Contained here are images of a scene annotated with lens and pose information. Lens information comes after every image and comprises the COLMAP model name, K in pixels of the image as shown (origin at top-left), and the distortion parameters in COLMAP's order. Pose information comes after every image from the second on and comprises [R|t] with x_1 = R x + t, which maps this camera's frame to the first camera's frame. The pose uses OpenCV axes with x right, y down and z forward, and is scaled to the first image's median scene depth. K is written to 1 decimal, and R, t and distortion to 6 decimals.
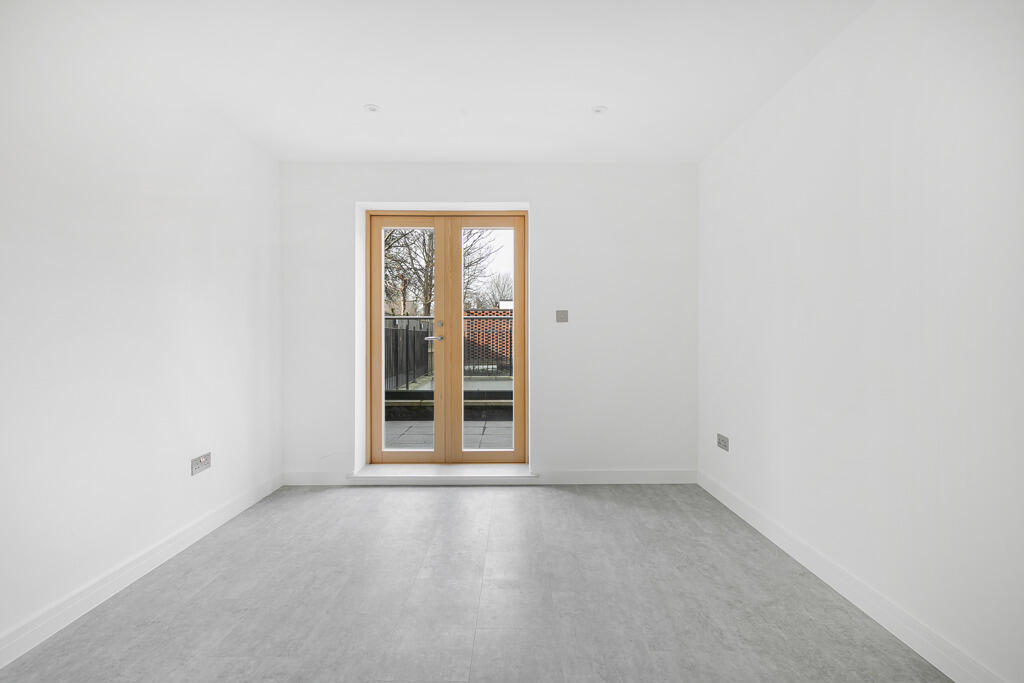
lens RADIAL K [[468.4, 0, 544.9], [0, 468.4, 337.5], [0, 0, 1]] dist [0.001850, -0.000324]
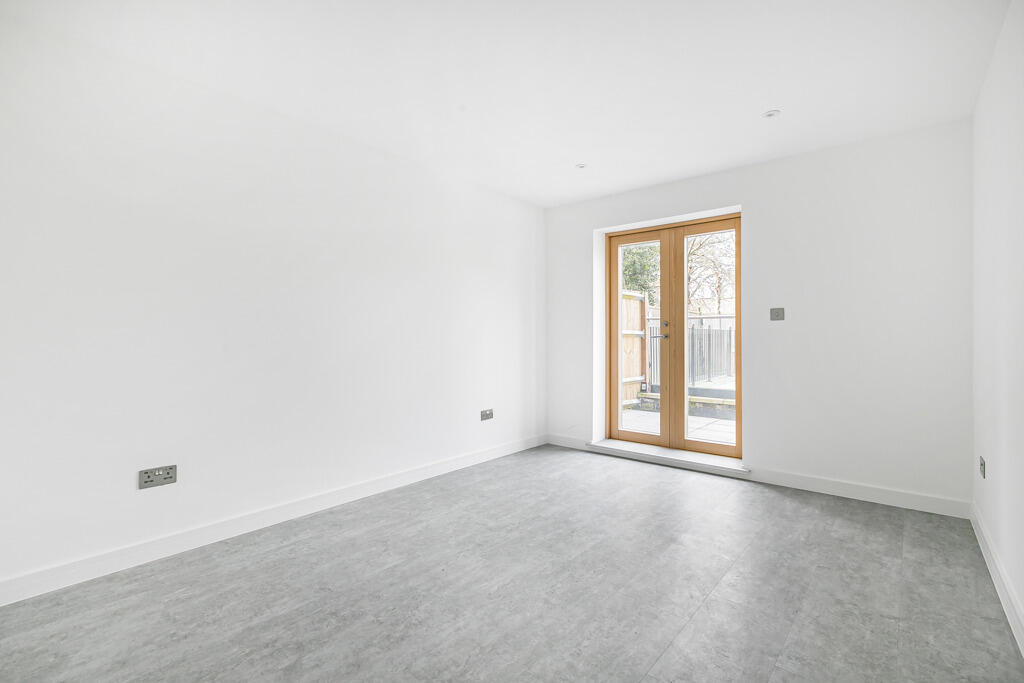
lens RADIAL K [[468.4, 0, 518.3], [0, 468.4, 336.4], [0, 0, 1]] dist [0.001850, -0.000324]
pose [[0.762837, -0.000884, -0.646590, 0.288677], [0.000524, 1.000000, -0.000748, 0.001538], [0.646591, 0.000232, 0.762837, -0.114015]]
